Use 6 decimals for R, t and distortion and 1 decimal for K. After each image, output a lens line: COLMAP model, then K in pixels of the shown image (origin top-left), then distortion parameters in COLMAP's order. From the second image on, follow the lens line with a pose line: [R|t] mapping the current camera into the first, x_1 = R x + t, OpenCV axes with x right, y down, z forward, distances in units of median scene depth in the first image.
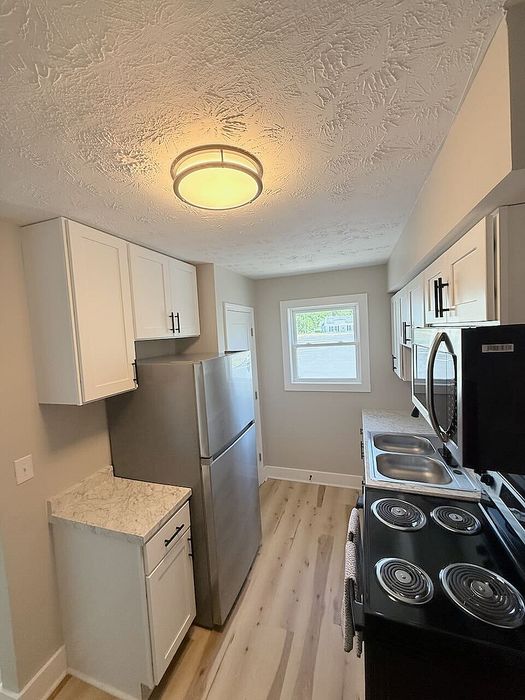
lens RADIAL K [[279.3, 0, 262.5], [0, 279.3, 350.0], [0, 0, 1]] dist [0.001883, 0.000659]
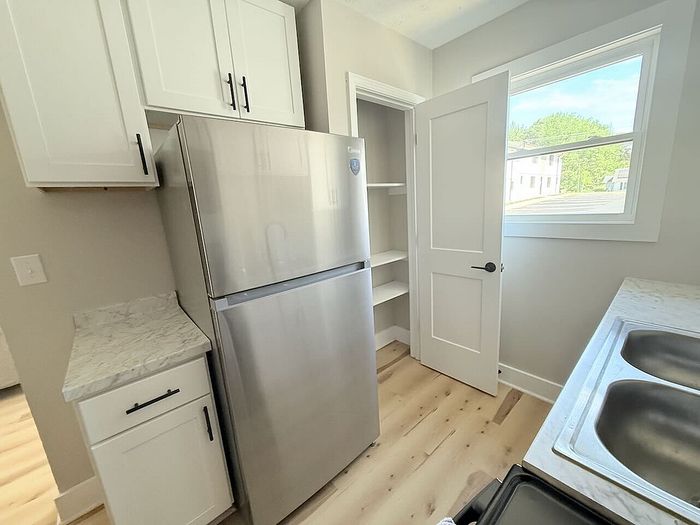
lens RADIAL K [[279.3, 0, 350.0], [0, 279.3, 262.5], [0, 0, 1]] dist [0.001883, 0.000659]
pose [[0.867917, 0.104485, -0.485595, 0.261699], [-0.019205, 0.983953, 0.177391, 0.162684], [0.496337, -0.144635, 0.855997, 0.521651]]
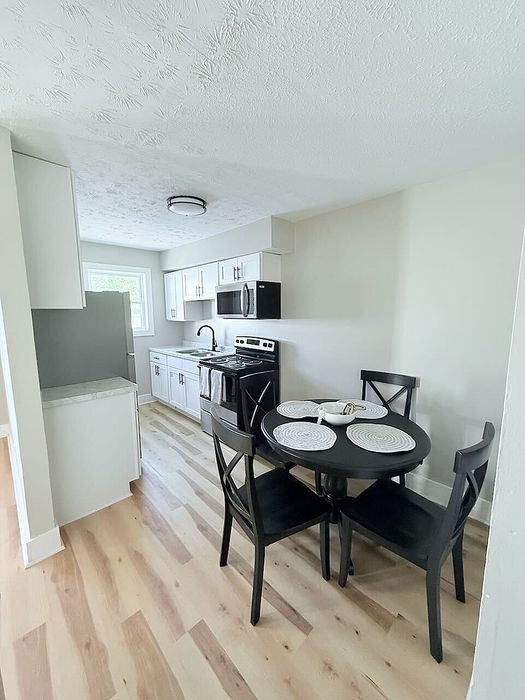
lens RADIAL K [[279.3, 0, 262.5], [0, 279.3, 350.0], [0, 0, 1]] dist [0.001883, 0.000659]
pose [[0.462332, -0.073523, 0.883653, -1.008805], [0.037407, 0.997287, 0.063406, 0.231578], [-0.885918, 0.003740, 0.463828, -0.322725]]
